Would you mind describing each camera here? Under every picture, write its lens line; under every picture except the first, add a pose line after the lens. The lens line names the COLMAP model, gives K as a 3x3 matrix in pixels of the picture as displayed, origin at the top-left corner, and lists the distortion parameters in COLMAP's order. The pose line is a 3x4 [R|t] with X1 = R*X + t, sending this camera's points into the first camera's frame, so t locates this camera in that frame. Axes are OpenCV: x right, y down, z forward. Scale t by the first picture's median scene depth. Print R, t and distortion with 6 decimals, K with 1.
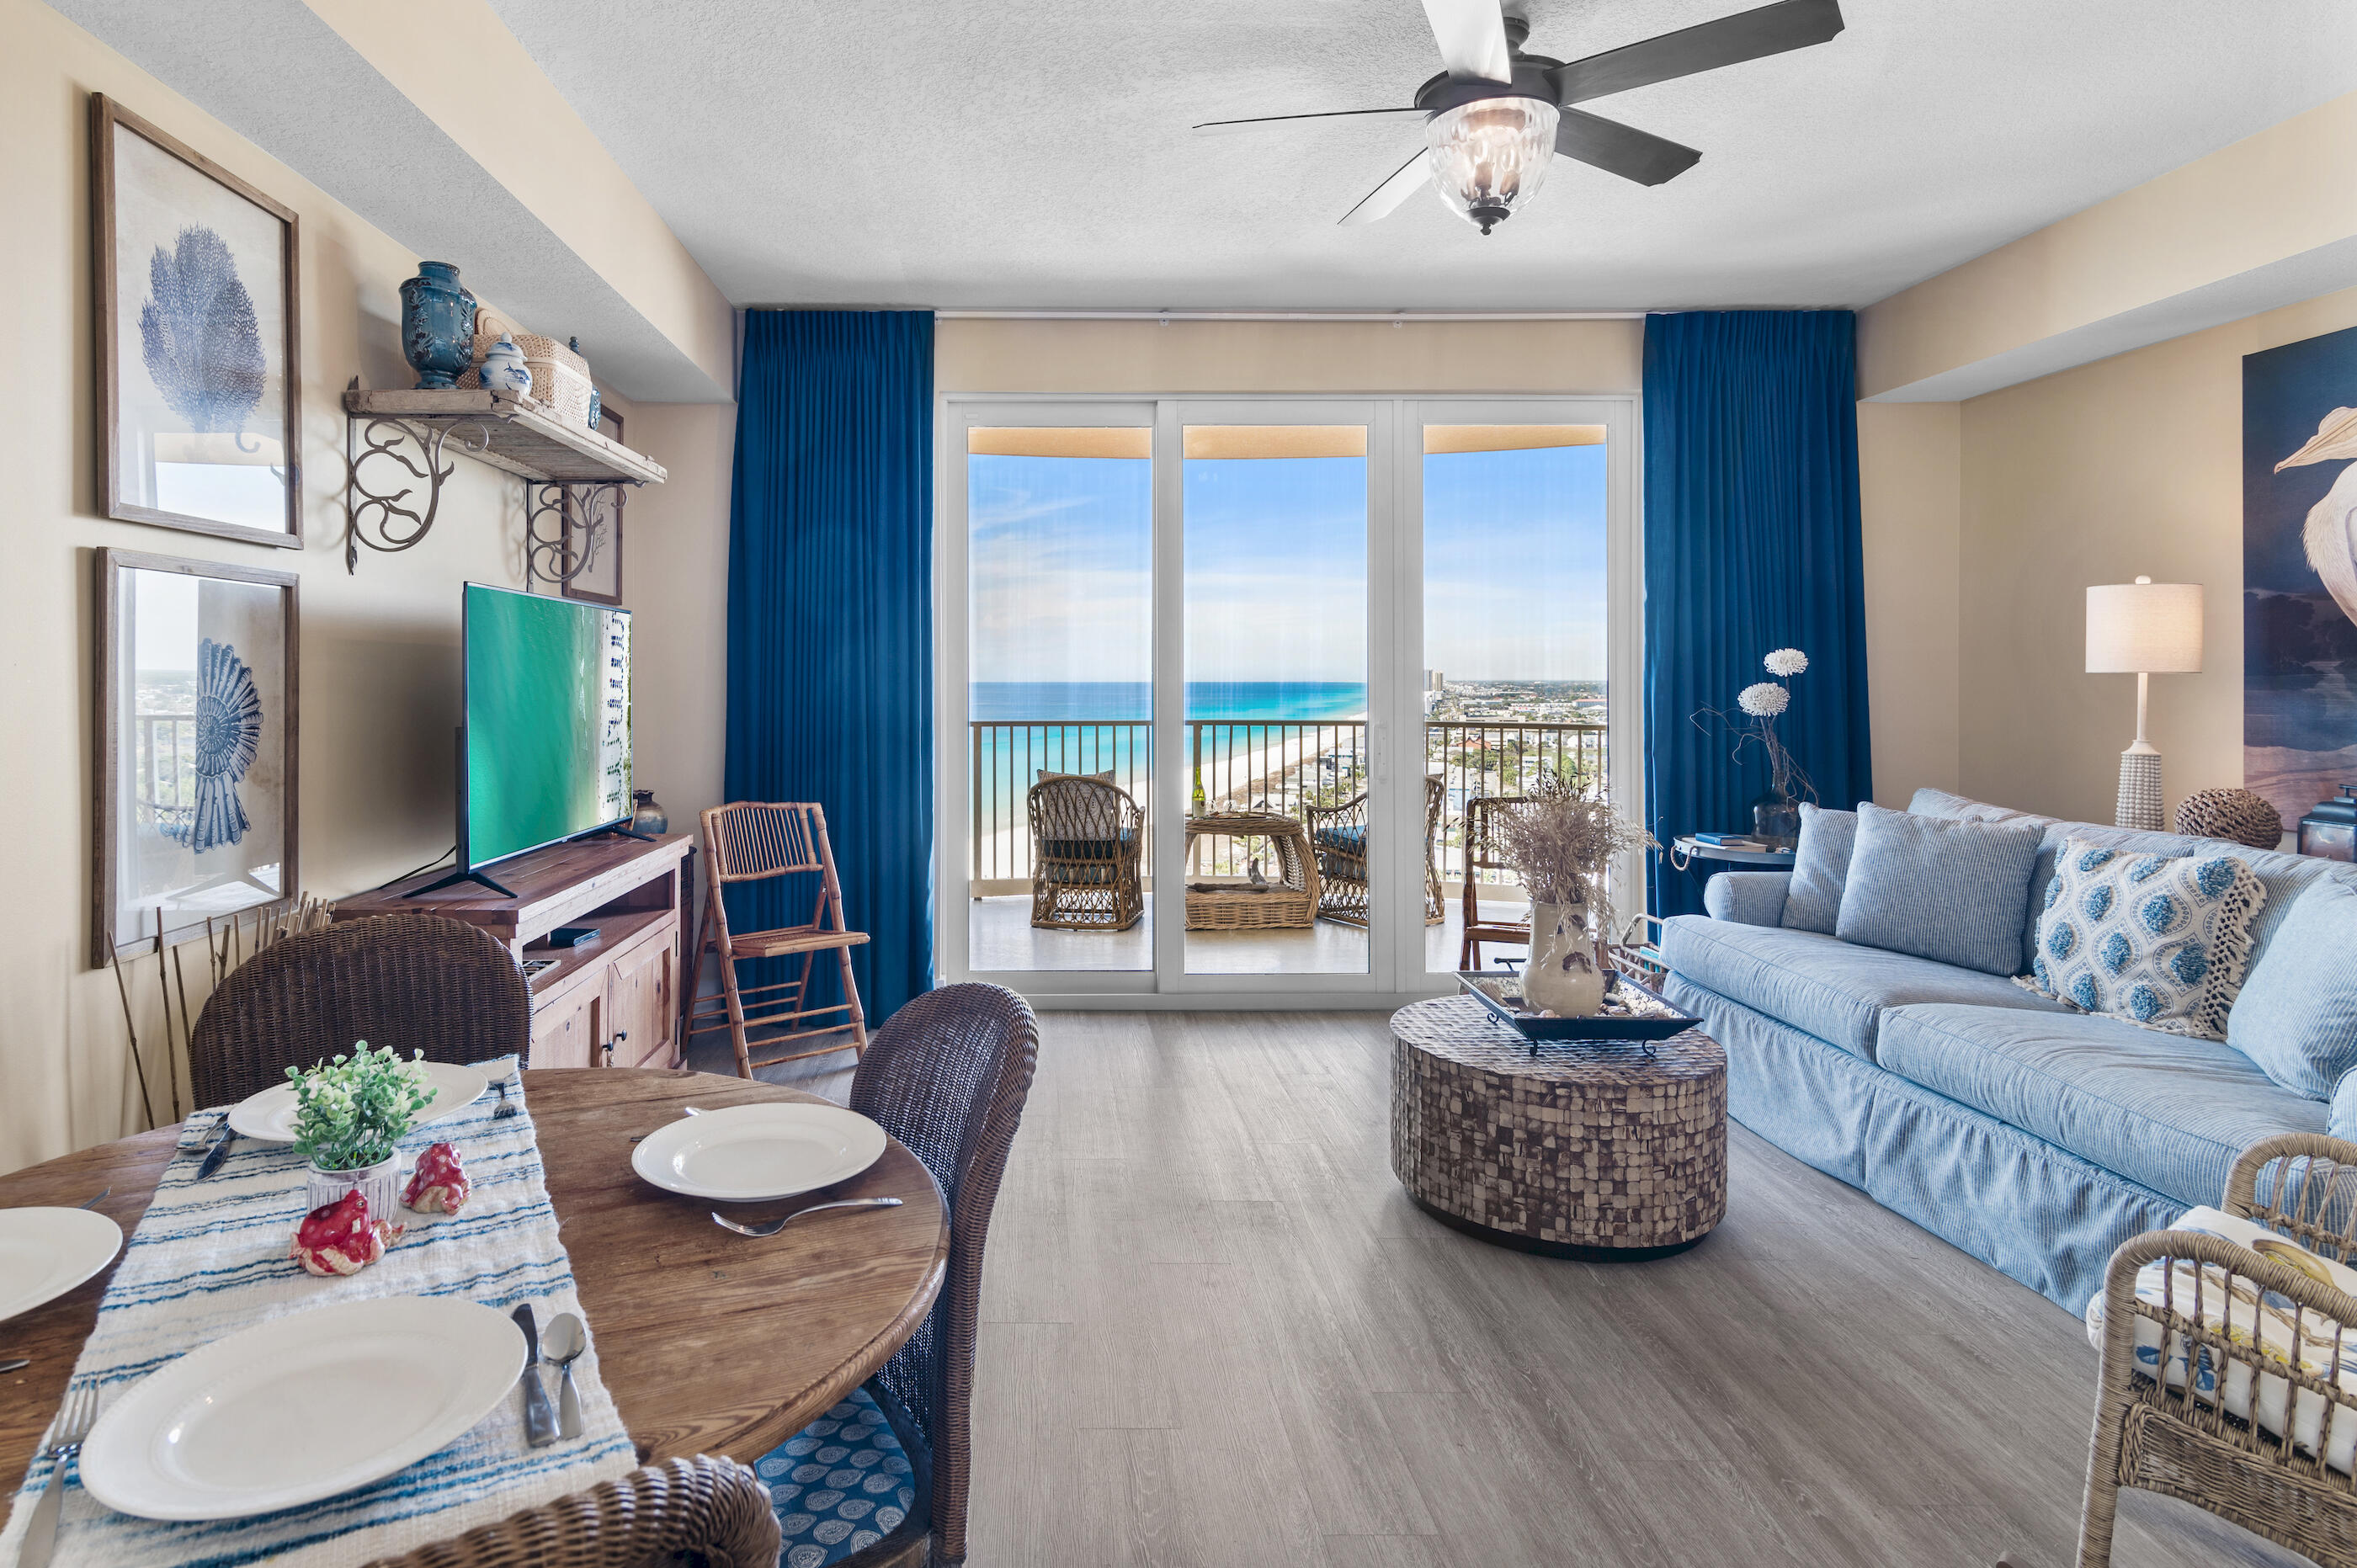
lens RADIAL K [[1250.5, 0, 1045.9], [0, 1250.5, 685.0], [0, 0, 1]] dist [0.001217, -0.000373]
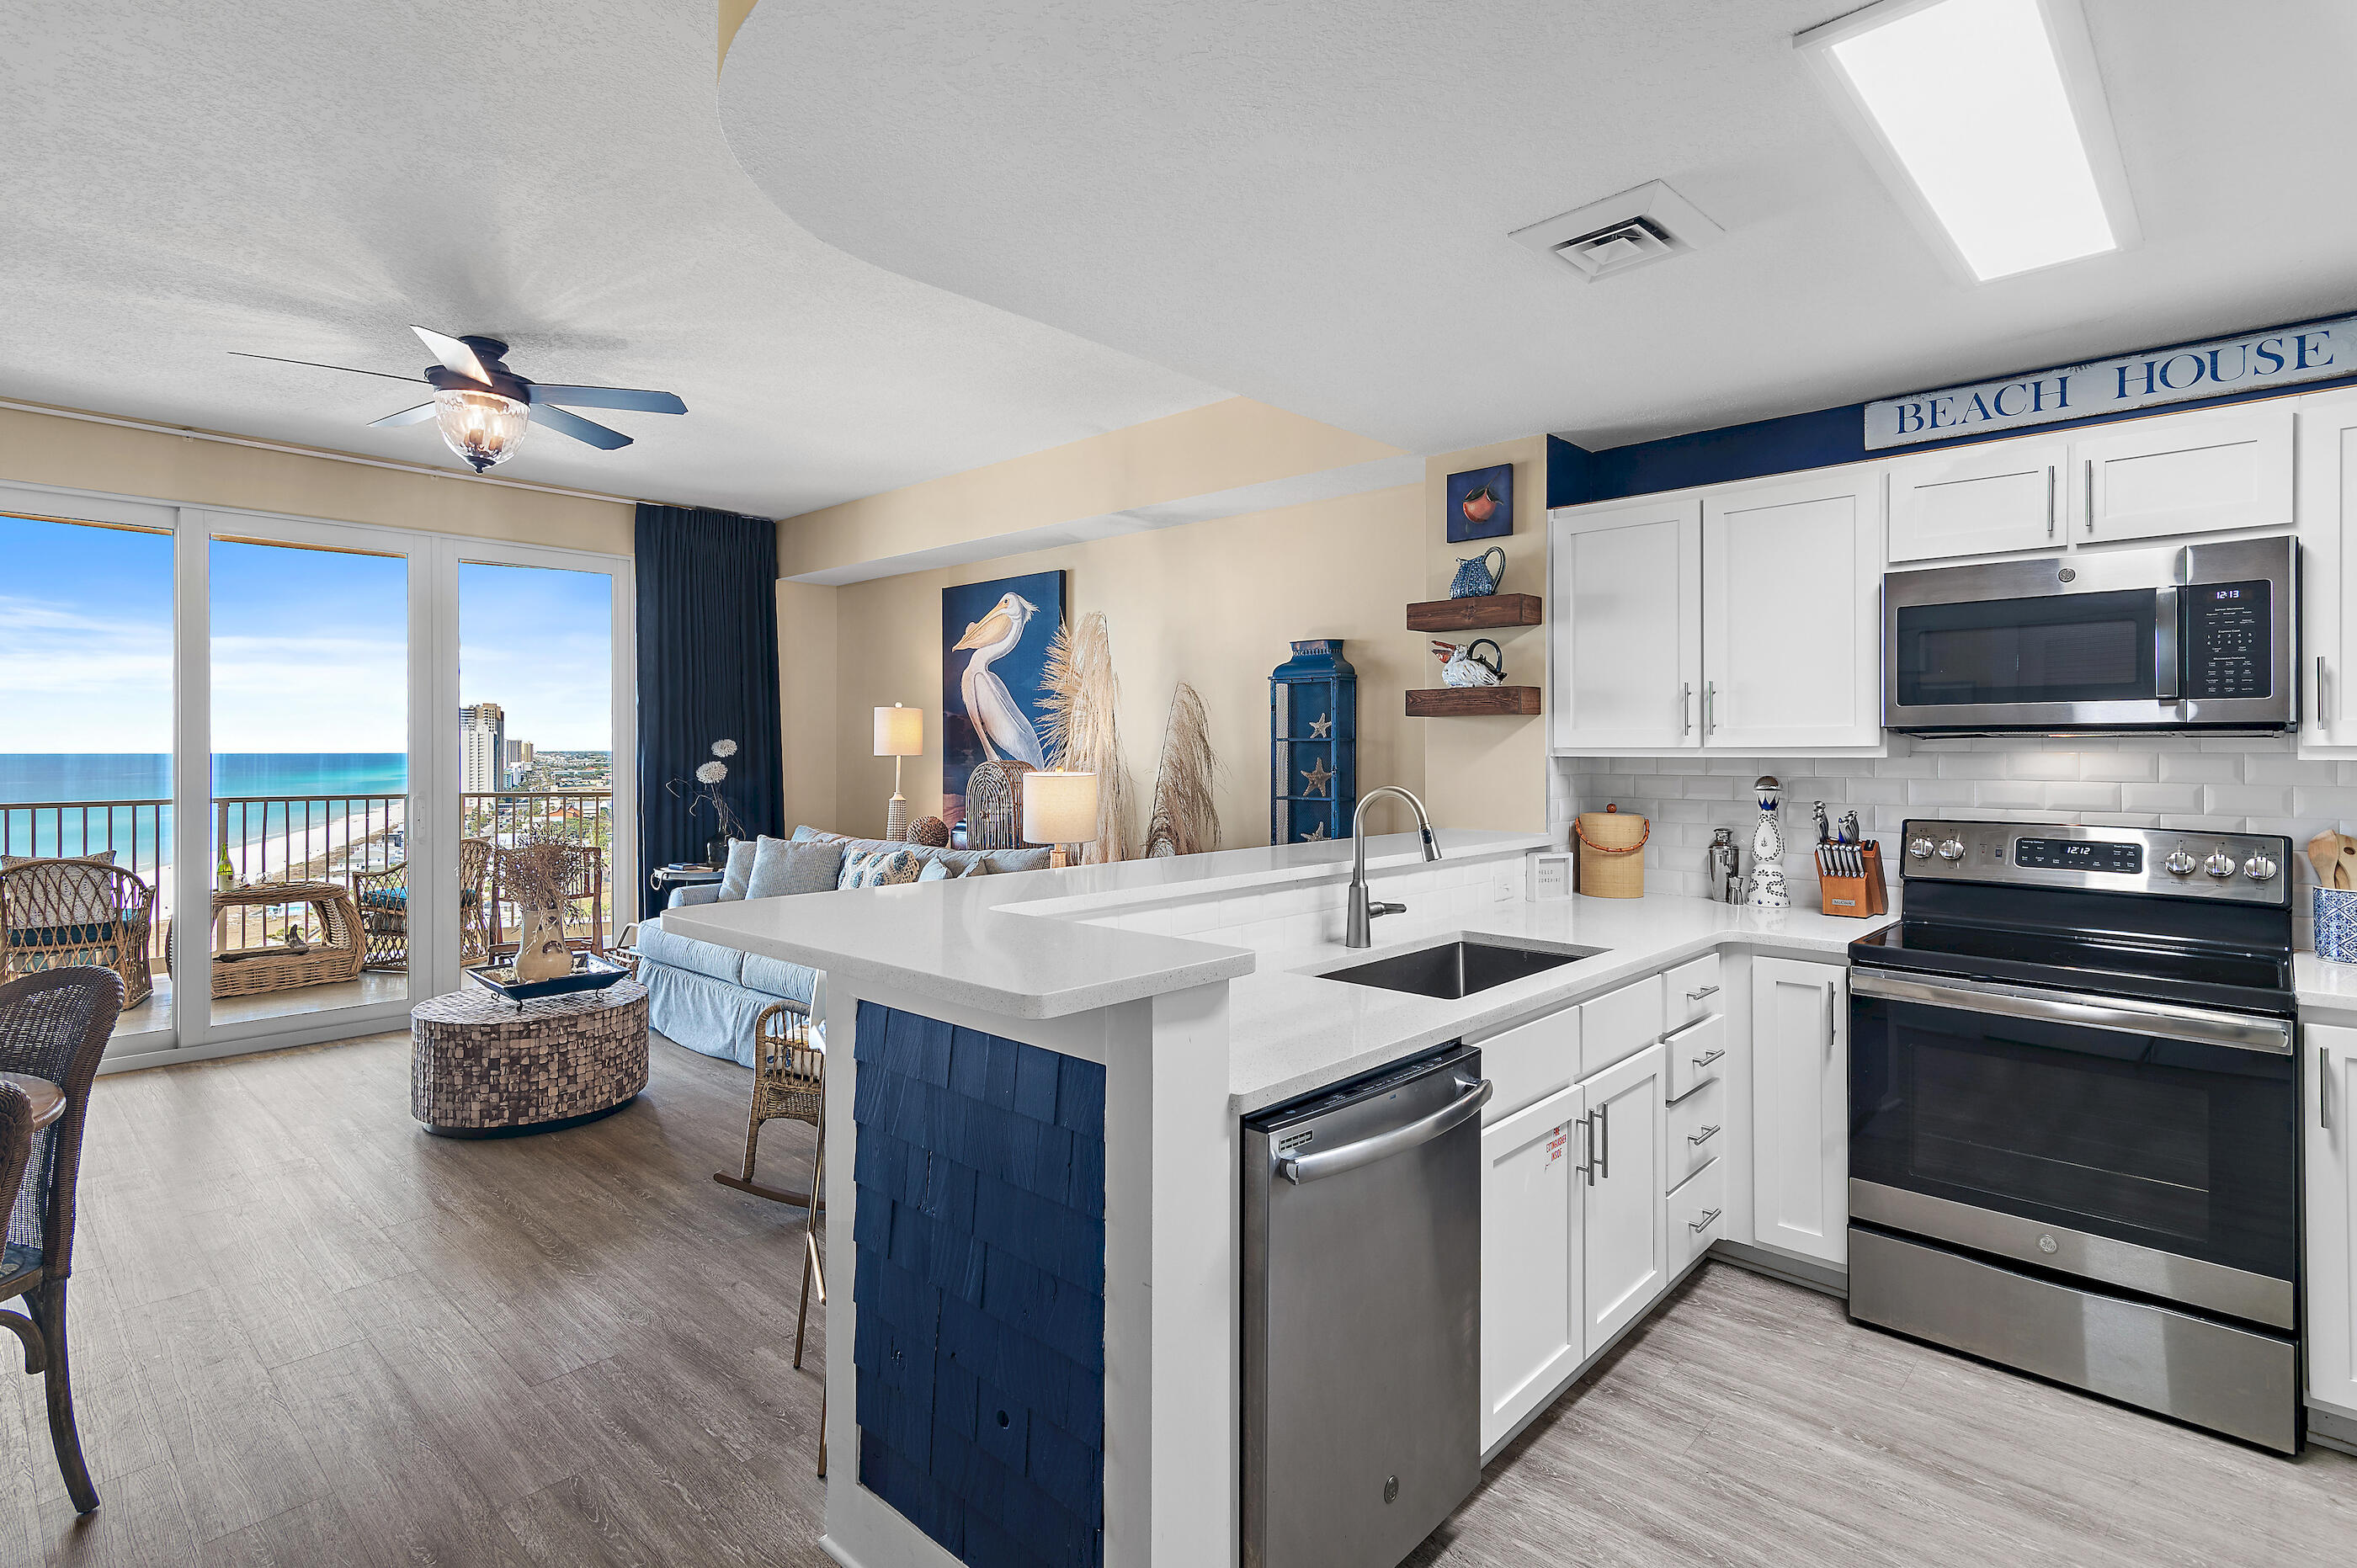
lens RADIAL K [[1158.3, 0, 1165.7], [0, 1158.3, 745.1], [0, 0, 1]] dist [0.021214, 0.000214]
pose [[0.694995, 0.002798, 0.719010, -0.081135], [0.003077, 0.999972, -0.006865, -0.014164], [-0.719008, 0.006983, 0.694966, -0.530515]]
